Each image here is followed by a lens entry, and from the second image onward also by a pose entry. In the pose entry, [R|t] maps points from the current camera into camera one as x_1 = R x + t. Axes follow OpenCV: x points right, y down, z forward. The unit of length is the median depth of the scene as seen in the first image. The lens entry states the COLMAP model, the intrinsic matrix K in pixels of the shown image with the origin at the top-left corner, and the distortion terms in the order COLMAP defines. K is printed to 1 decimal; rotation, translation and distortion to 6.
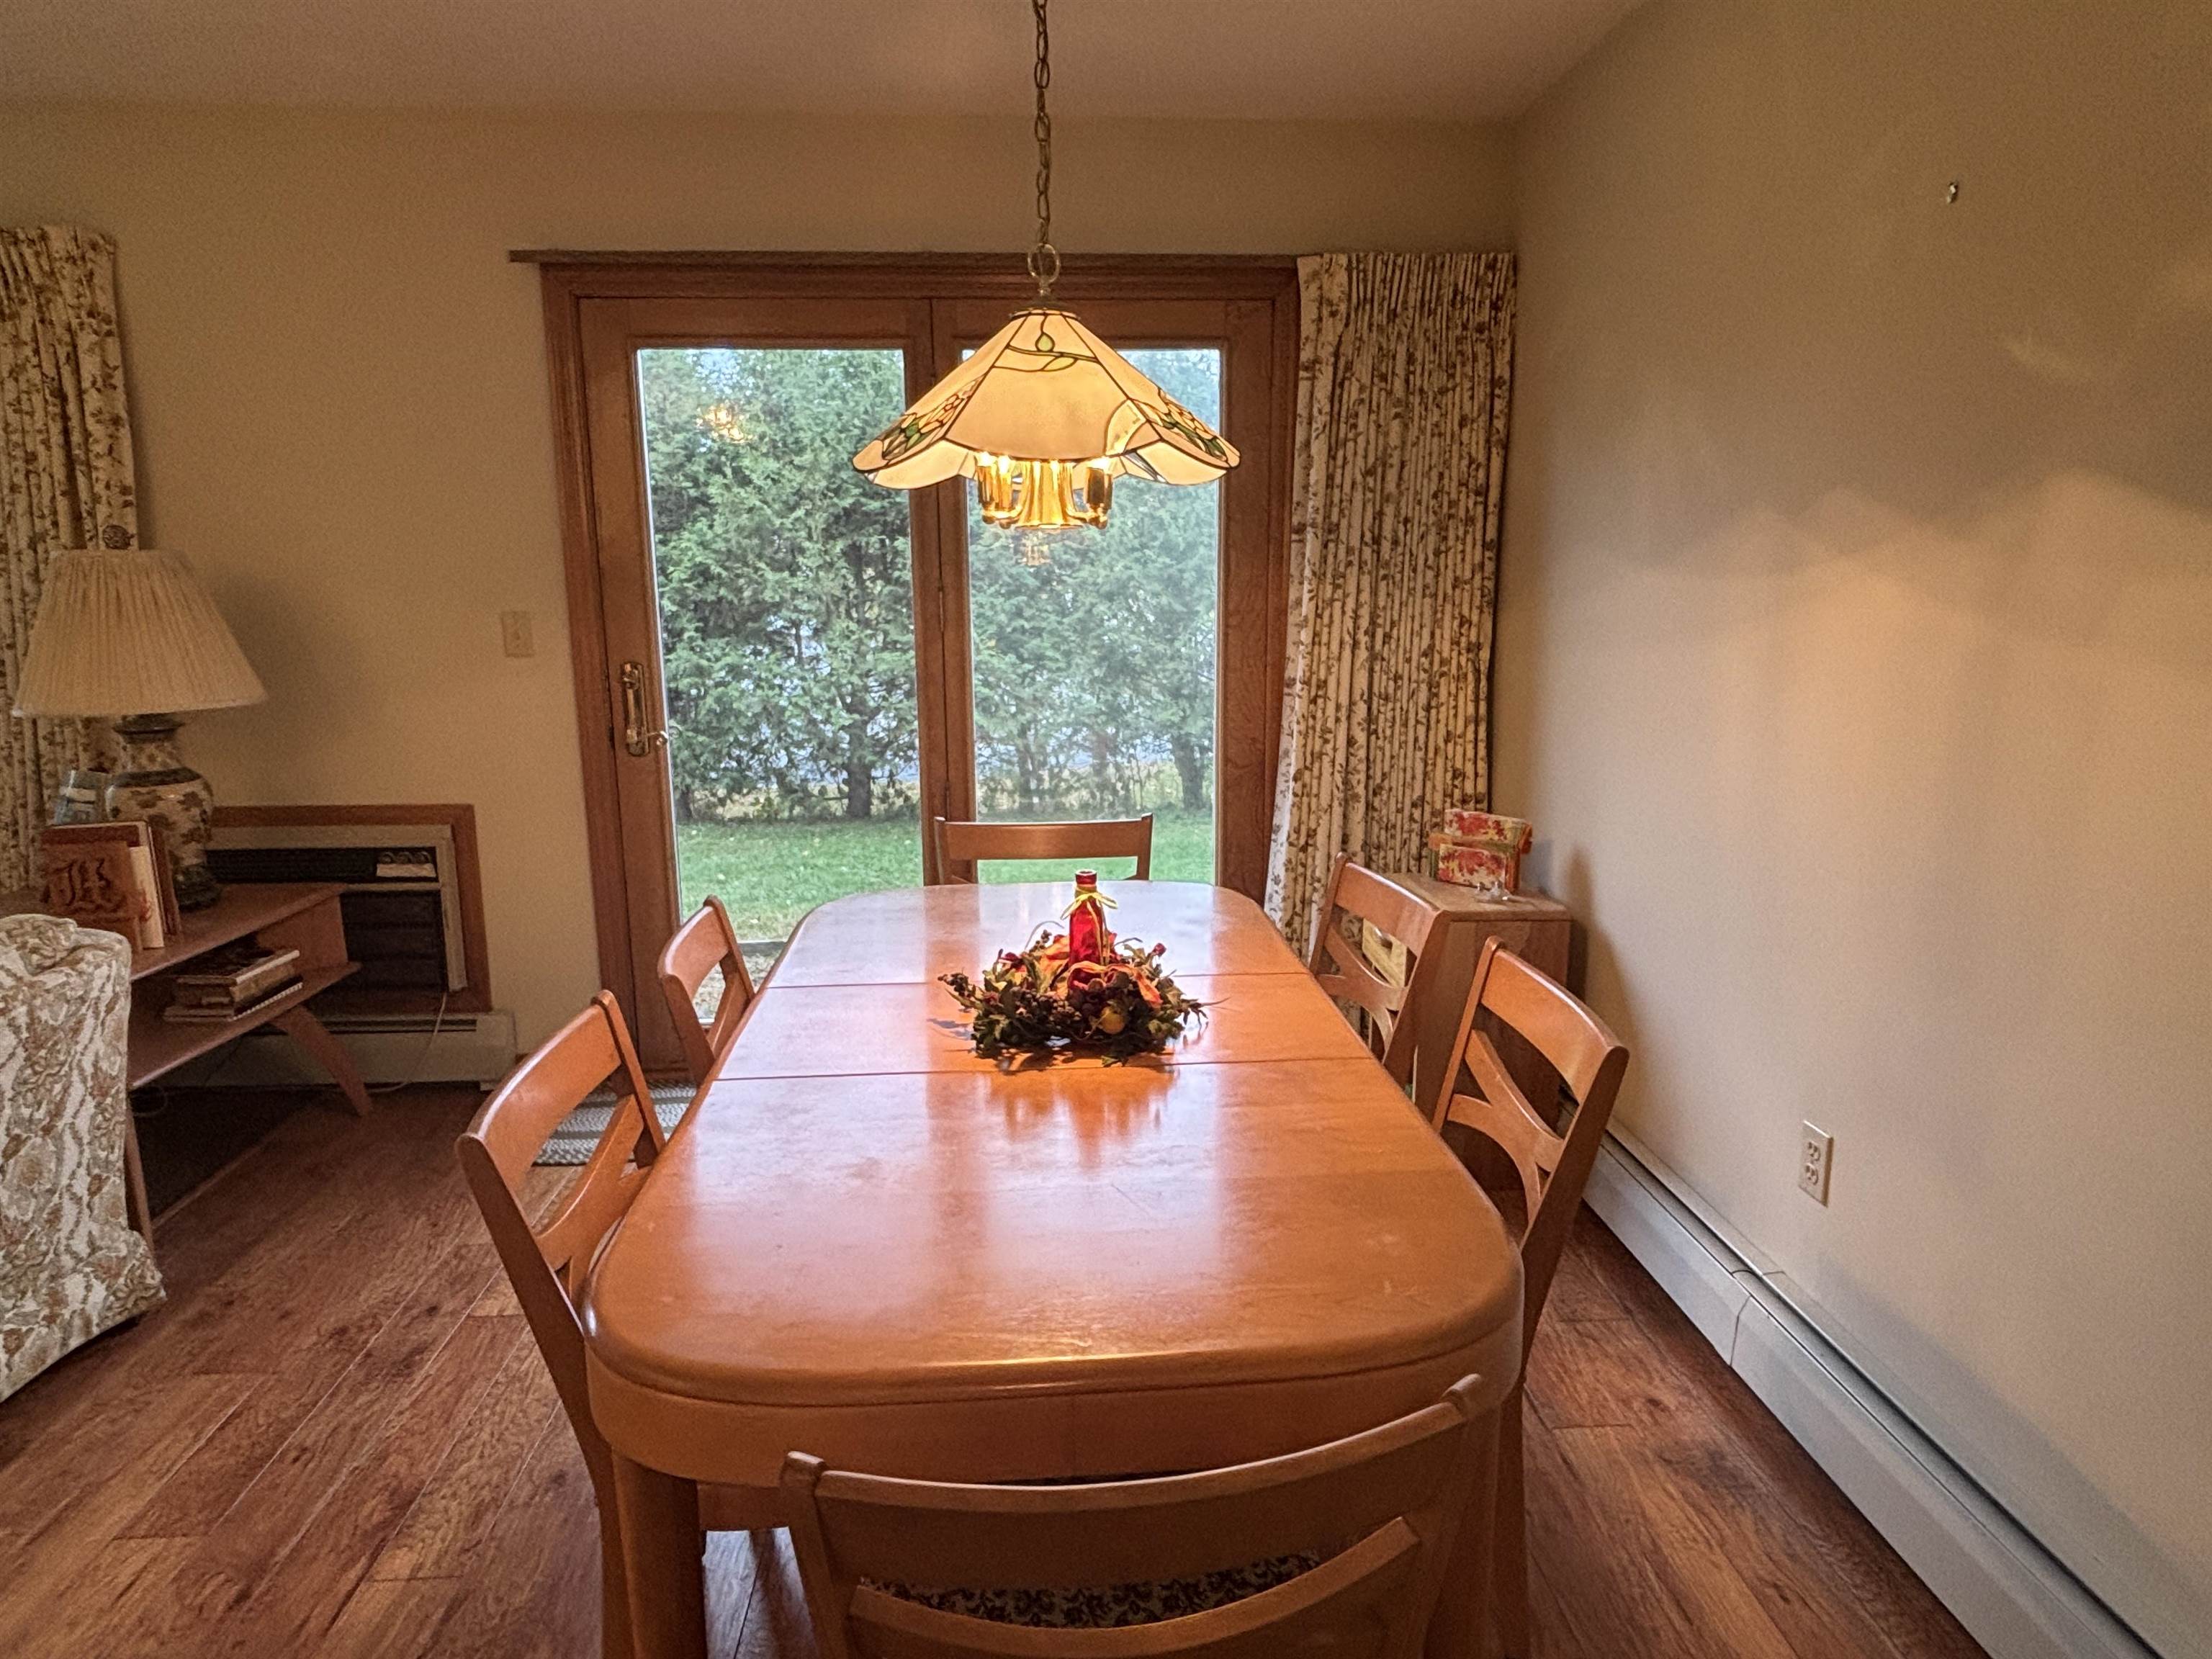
lens RADIAL K [[1277.8, 0, 1095.0], [0, 1277.8, 831.6], [0, 0, 1]] dist [-0.025125, 0.014389]
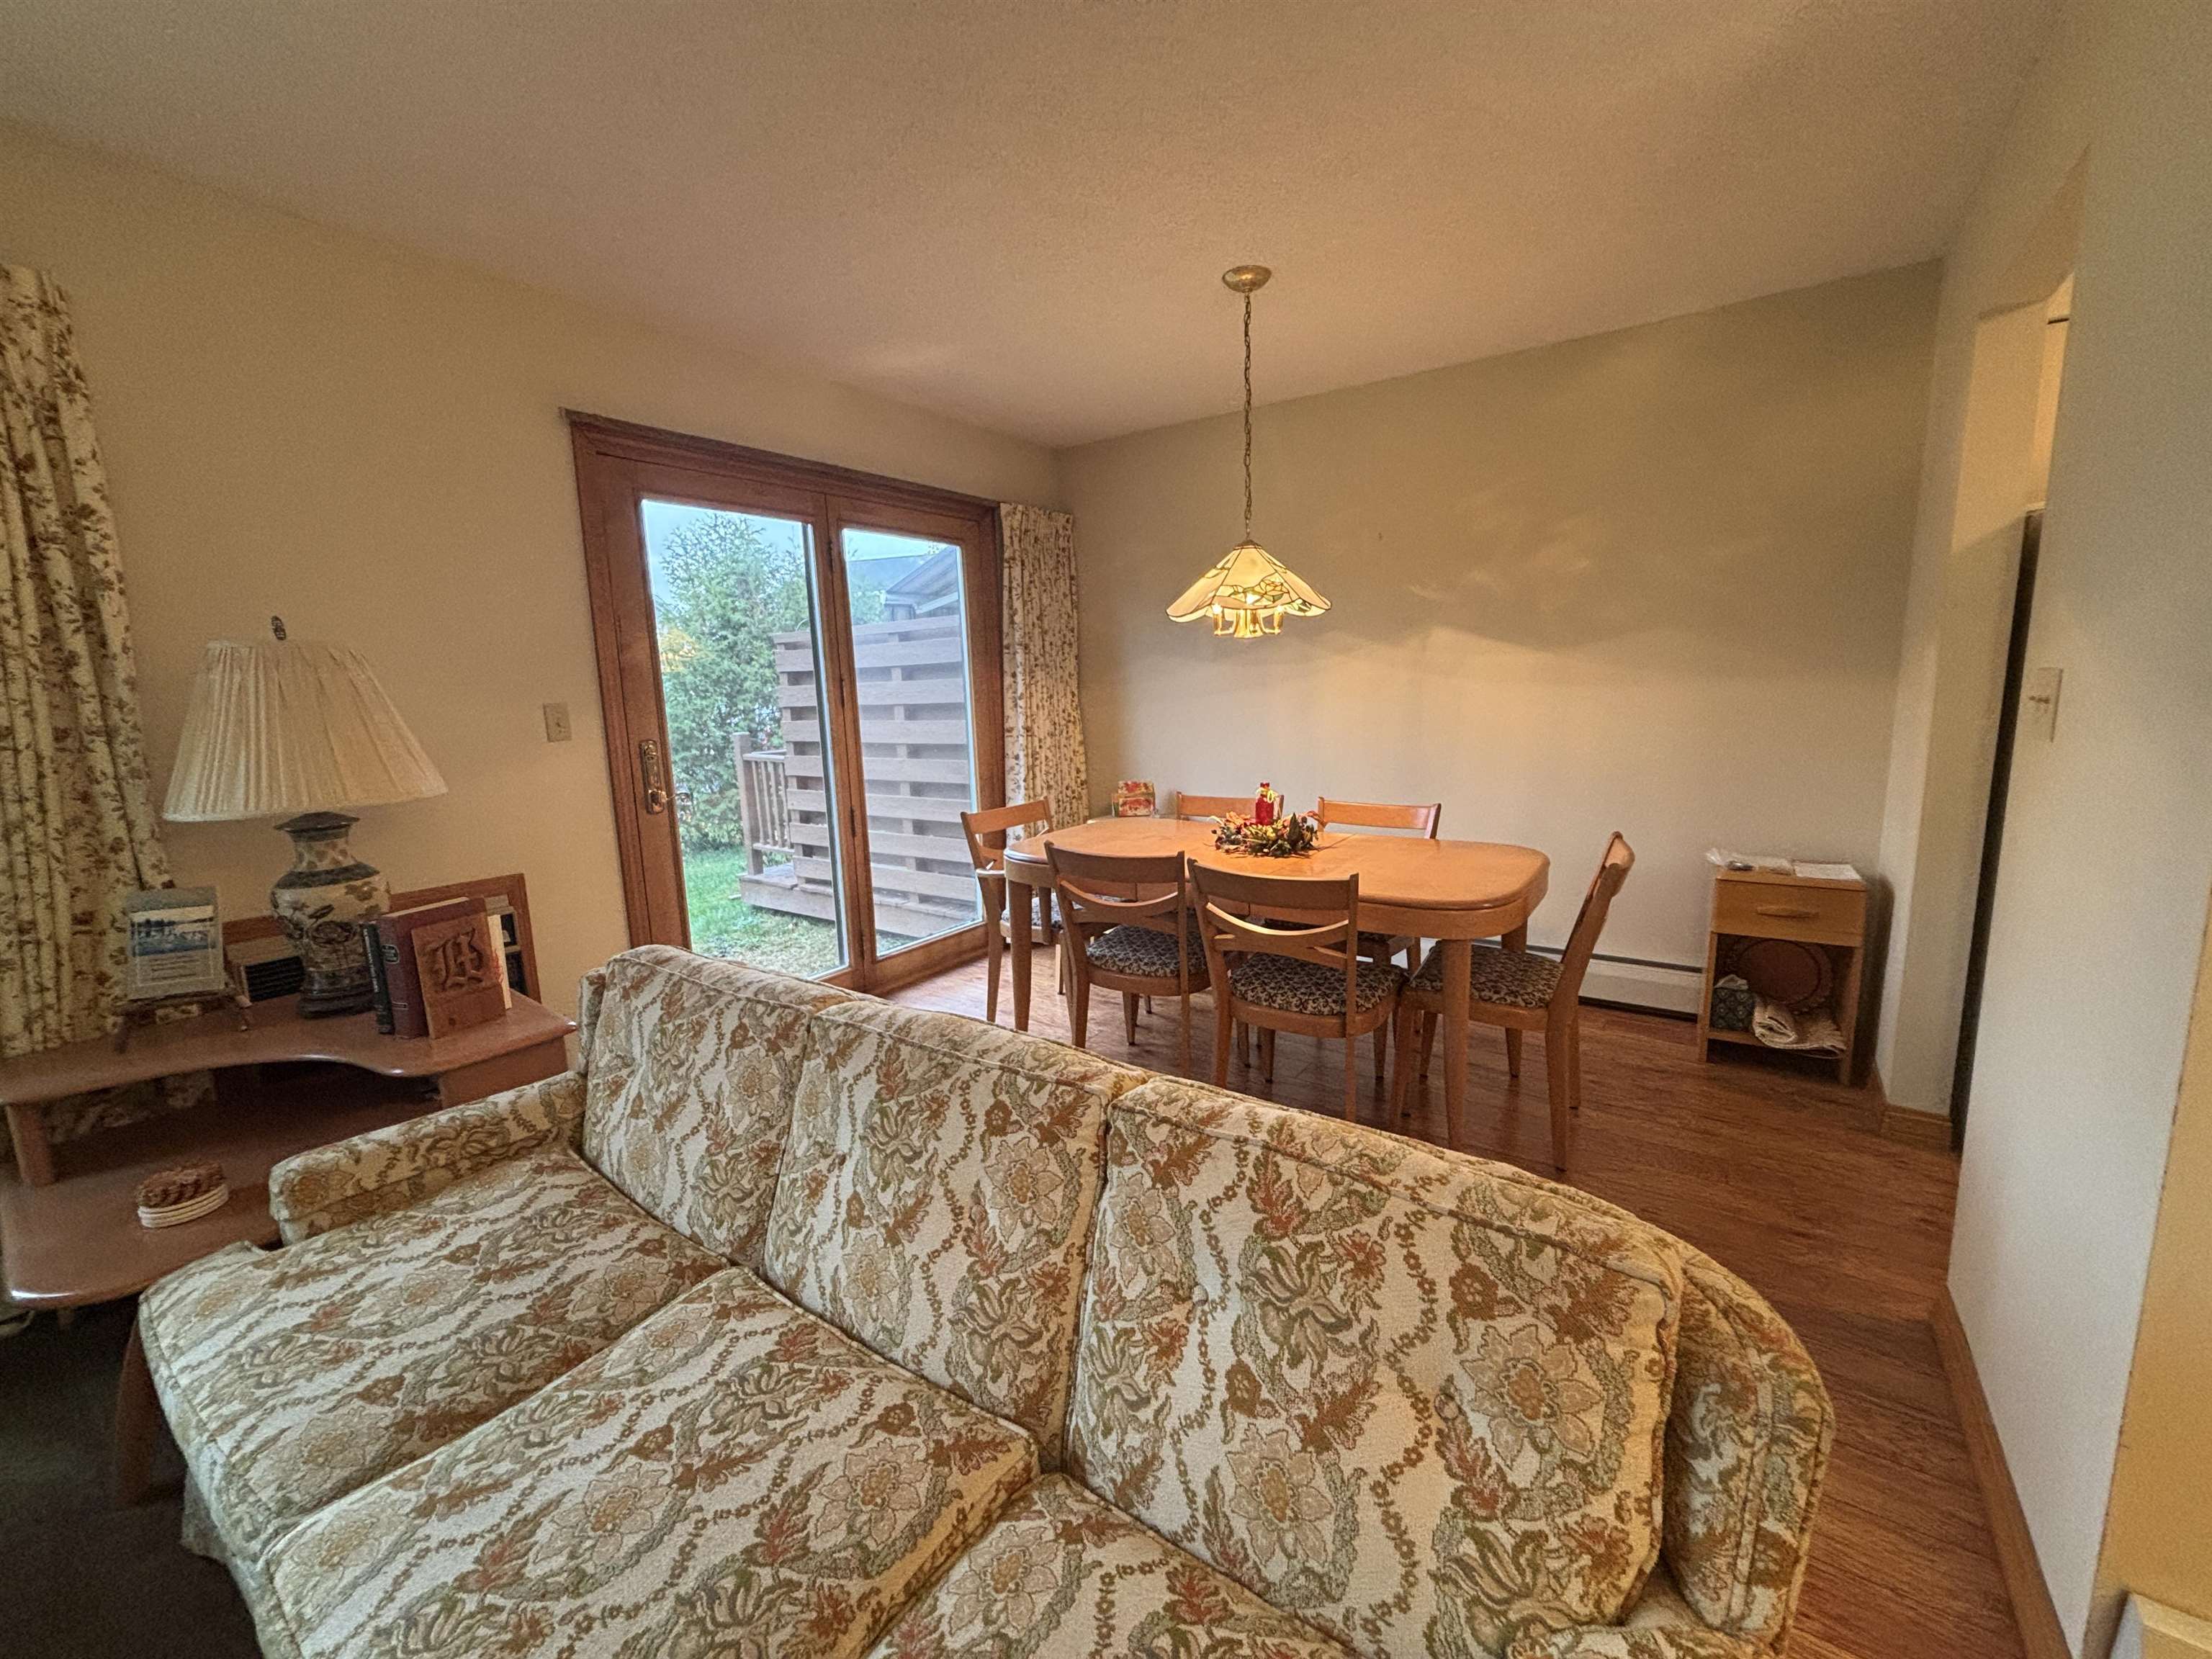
lens RADIAL K [[887.4, 0, 1107.1], [0, 887.4, 826.6], [0, 0, 1]] dist [-0.006434, 0.001534]
pose [[0.628813, -0.137682, 0.765270, -0.797970], [0.177511, 0.983627, 0.031109, 0.005228], [-0.757023, 0.116282, 0.642958, 0.095319]]
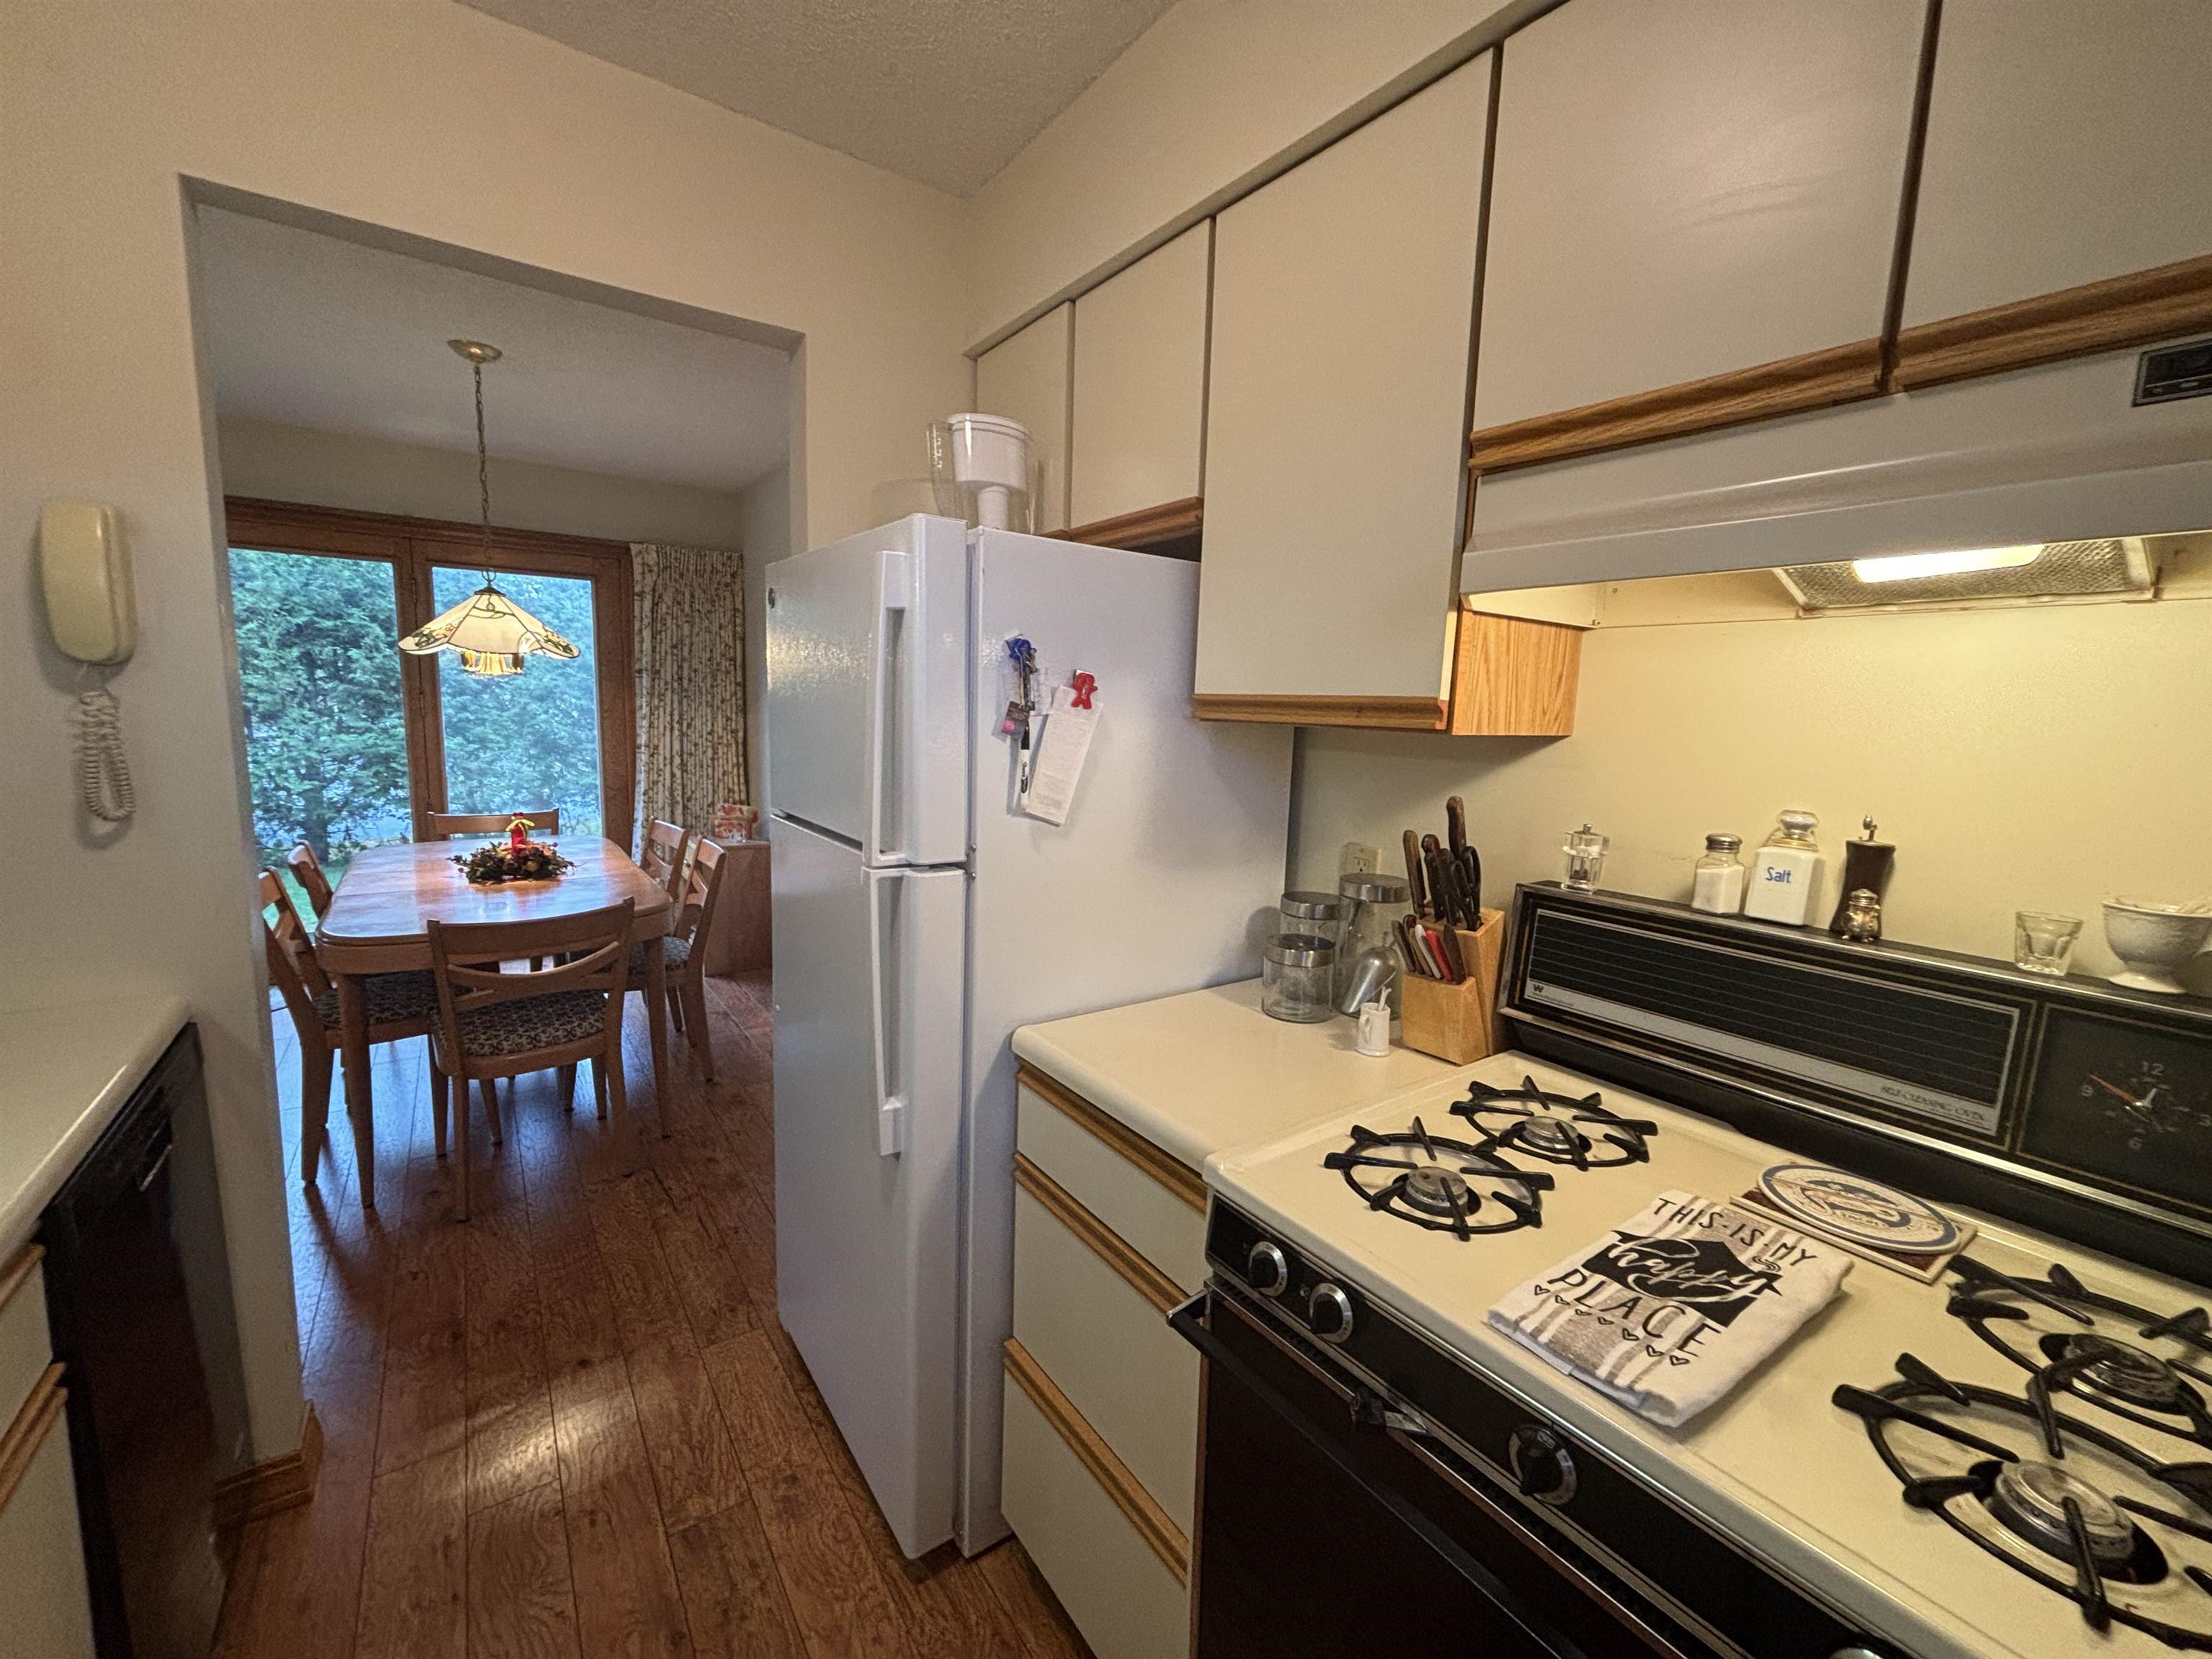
lens RADIAL K [[887.4, 0, 1092.5], [0, 887.4, 819.2], [0, 0, 1]] dist [-0.006434, 0.001534]
pose [[0.846816, -0.035497, 0.530701, 0.014029], [0.064714, 0.997234, -0.036559, 0.102755], [-0.527935, 0.065303, 0.846770, -0.599740]]
